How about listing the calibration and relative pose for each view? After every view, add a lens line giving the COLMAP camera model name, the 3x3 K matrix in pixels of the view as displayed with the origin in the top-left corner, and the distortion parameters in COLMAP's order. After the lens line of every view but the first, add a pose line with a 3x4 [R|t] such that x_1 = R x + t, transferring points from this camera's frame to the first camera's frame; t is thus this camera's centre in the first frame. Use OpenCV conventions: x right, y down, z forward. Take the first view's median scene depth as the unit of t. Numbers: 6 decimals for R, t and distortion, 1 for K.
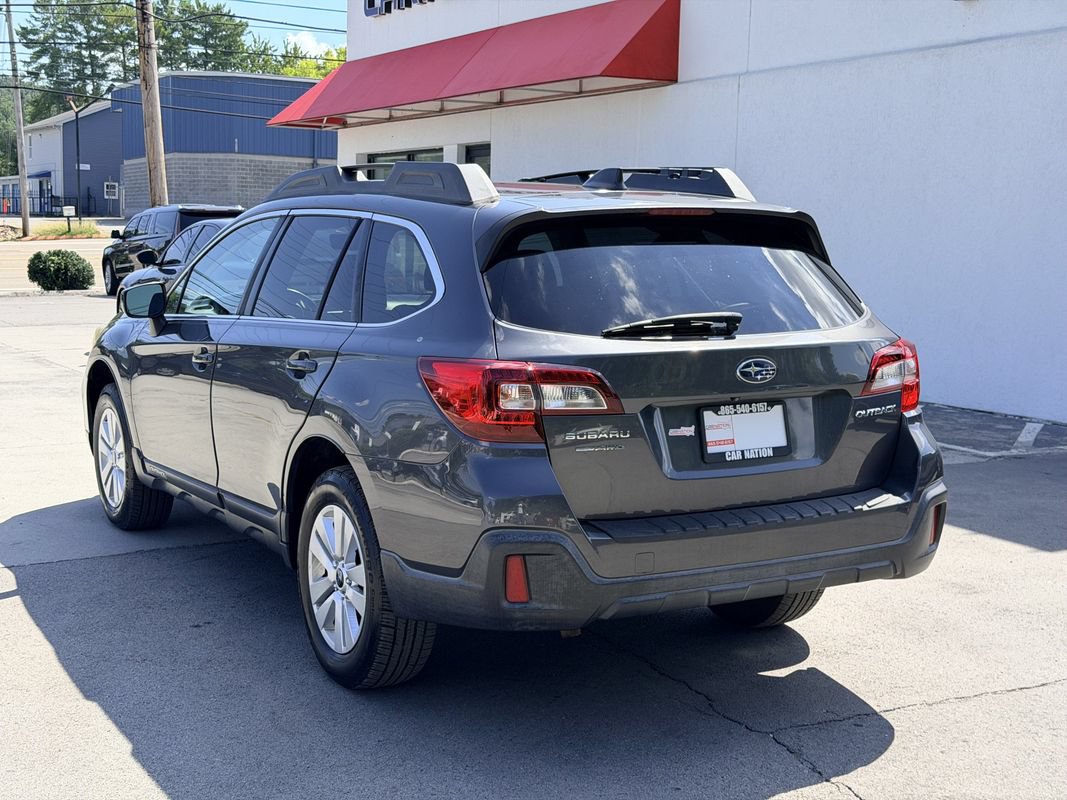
lens RADIAL K [[1485.6, 0, 530.9], [0, 1485.6, 426.7], [0, 0, 1]] dist [0.221740, -0.536900]
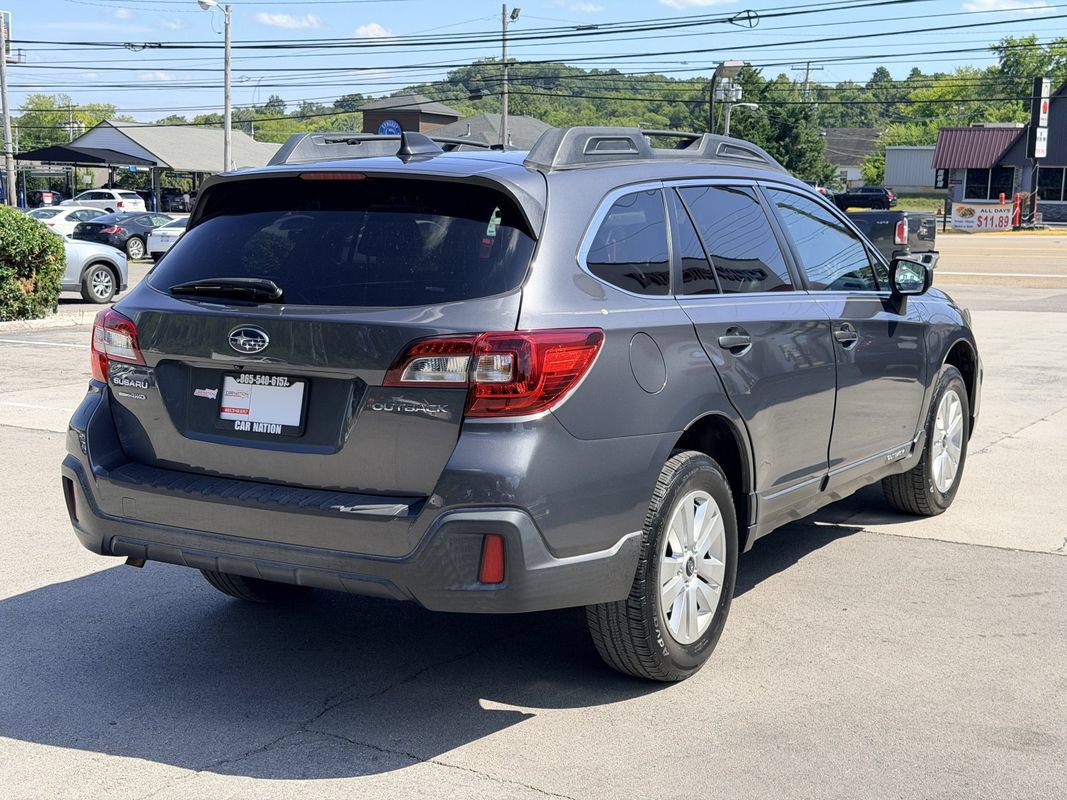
lens RADIAL K [[1485.6, 0, 530.9], [0, 1485.6, 426.7], [0, 0, 1]] dist [0.221740, -0.536900]
pose [[0.483878, 0.129959, -0.865432, 0.976974], [-0.125380, 0.989005, 0.078413, -0.073087], [0.866107, 0.070565, 0.494852, 0.618502]]
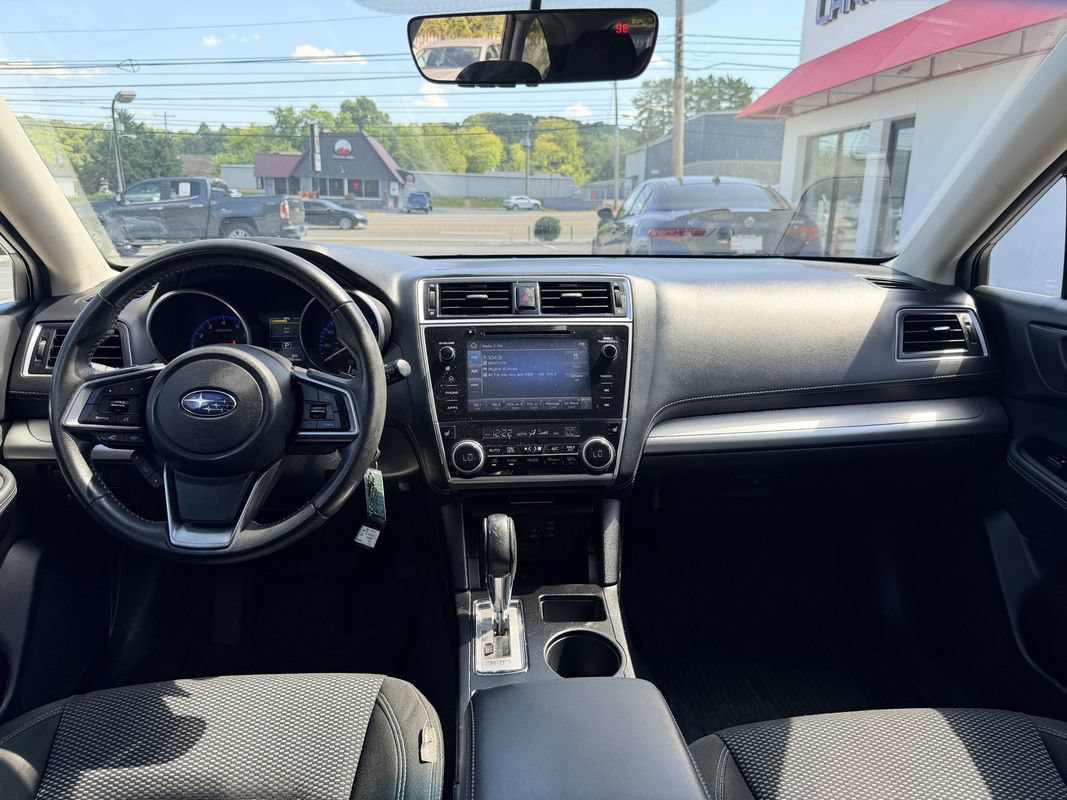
lens RADIAL K [[764.0, 0, 533.5], [0, 764.0, 400.0], [0, 0, 1]] dist [-0.004637, -0.006239]
pose [[0.899716, 0.108161, -0.422862, -0.075078], [-0.057959, 0.989836, 0.129865, -0.117078], [0.432611, -0.092333, 0.896840, 1.236426]]
